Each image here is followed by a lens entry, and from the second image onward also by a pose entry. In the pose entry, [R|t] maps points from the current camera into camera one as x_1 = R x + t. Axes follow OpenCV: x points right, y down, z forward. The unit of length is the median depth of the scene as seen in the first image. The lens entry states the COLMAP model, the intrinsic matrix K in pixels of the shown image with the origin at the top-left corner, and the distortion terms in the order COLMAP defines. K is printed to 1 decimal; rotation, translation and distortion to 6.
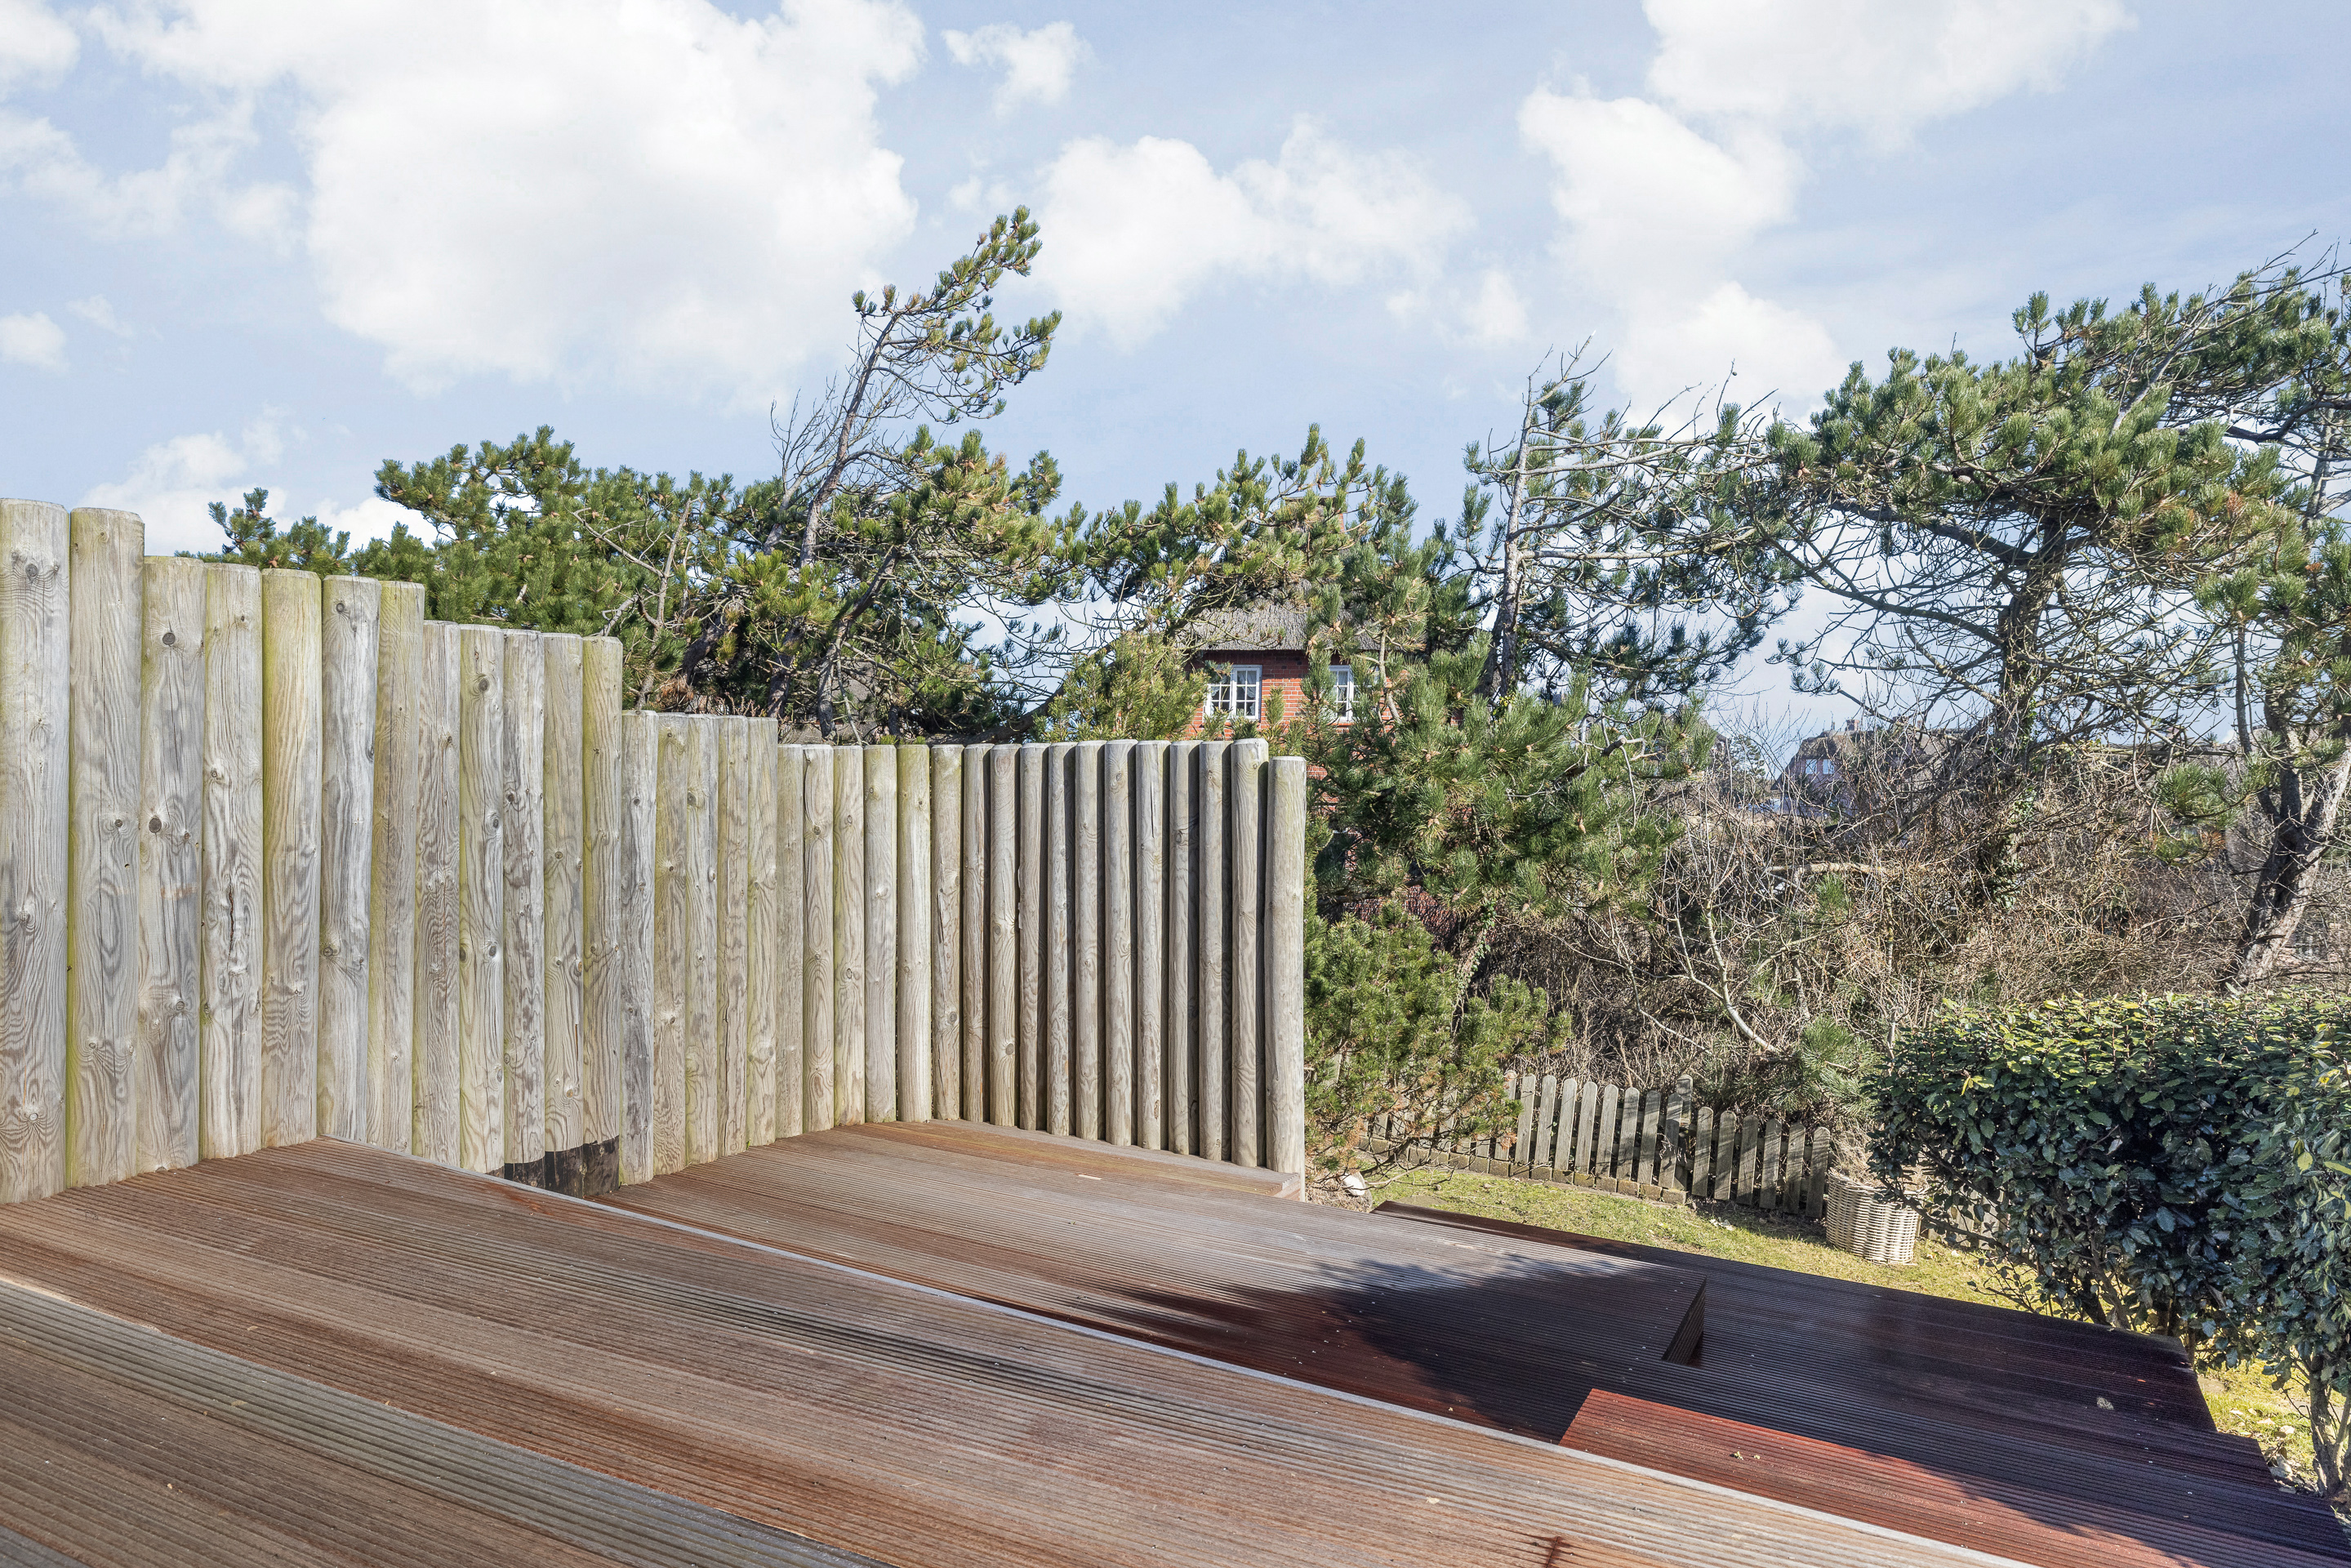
lens RADIAL K [[1375.9, 0, 1175.5], [0, 1375.9, 784.0], [0, 0, 1]] dist [-0.001647, -0.000284]
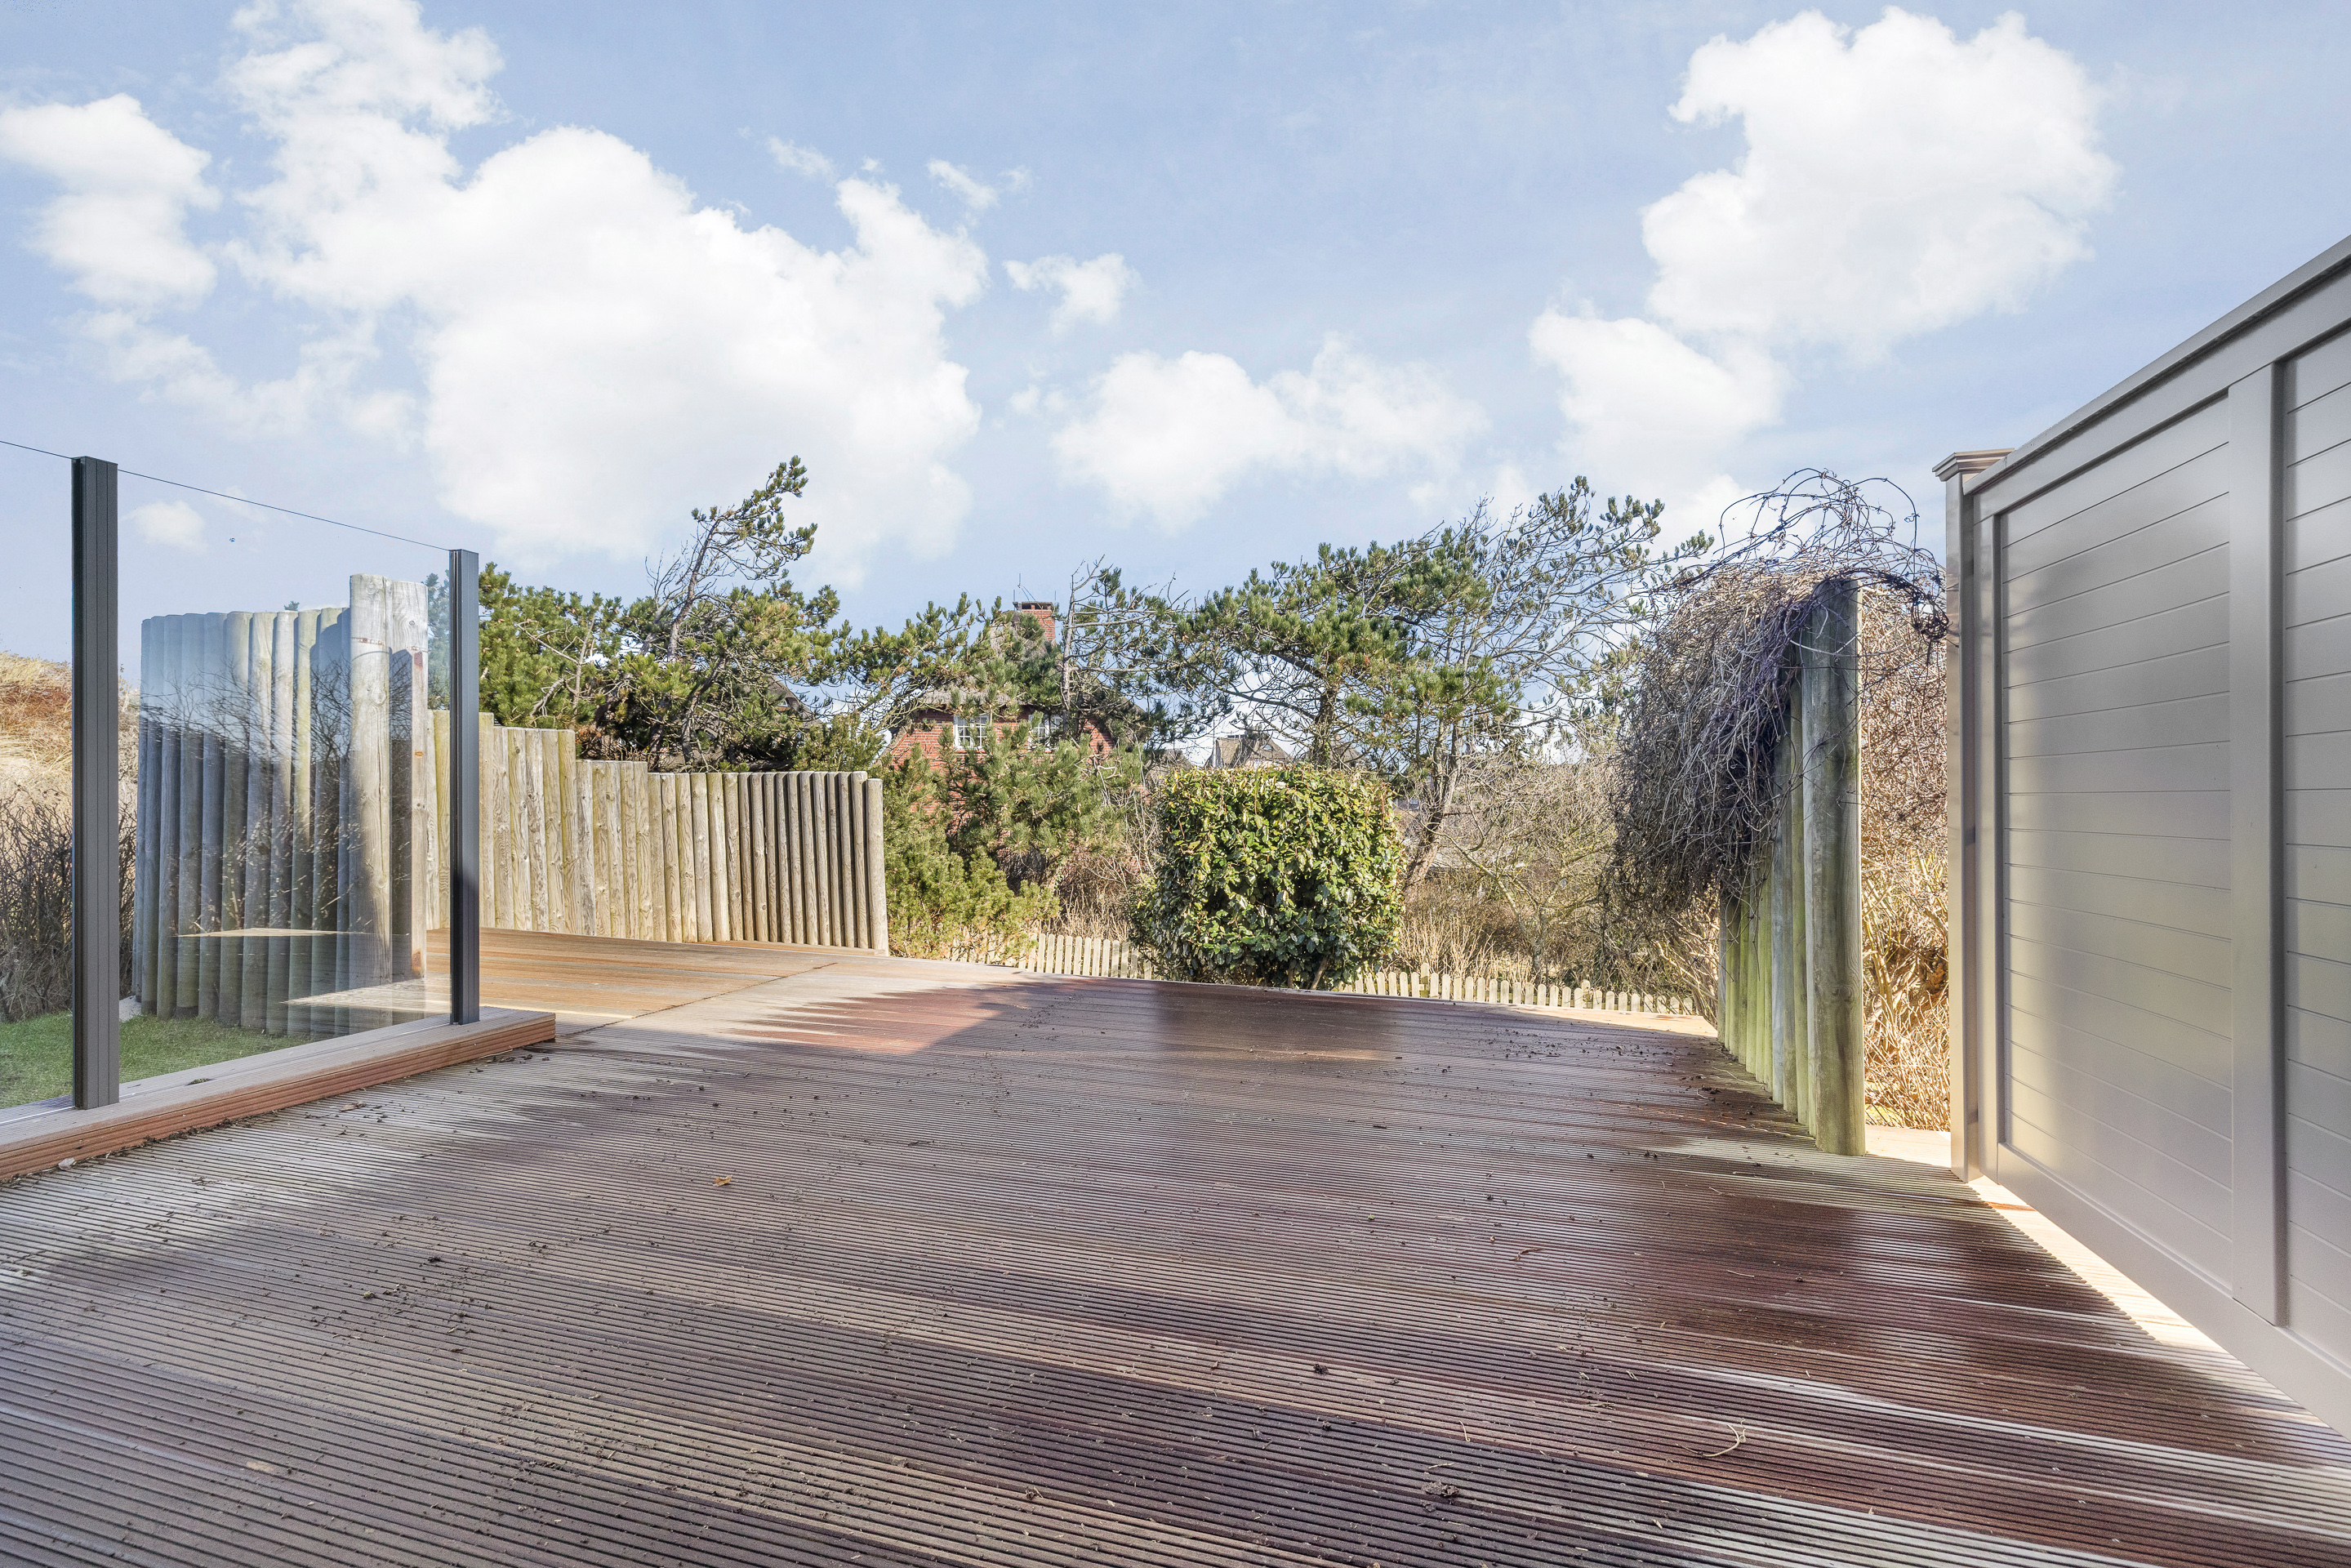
lens RADIAL K [[1009.8, 0, 1176.4], [0, 1009.8, 862.4], [0, 0, 1]] dist [-0.000064, 0.000093]
pose [[0.983447, -0.014549, 0.180610, 0.147879], [0.001512, 0.997395, 0.072112, -0.000091], [-0.181188, -0.070646, 0.980908, -0.447257]]
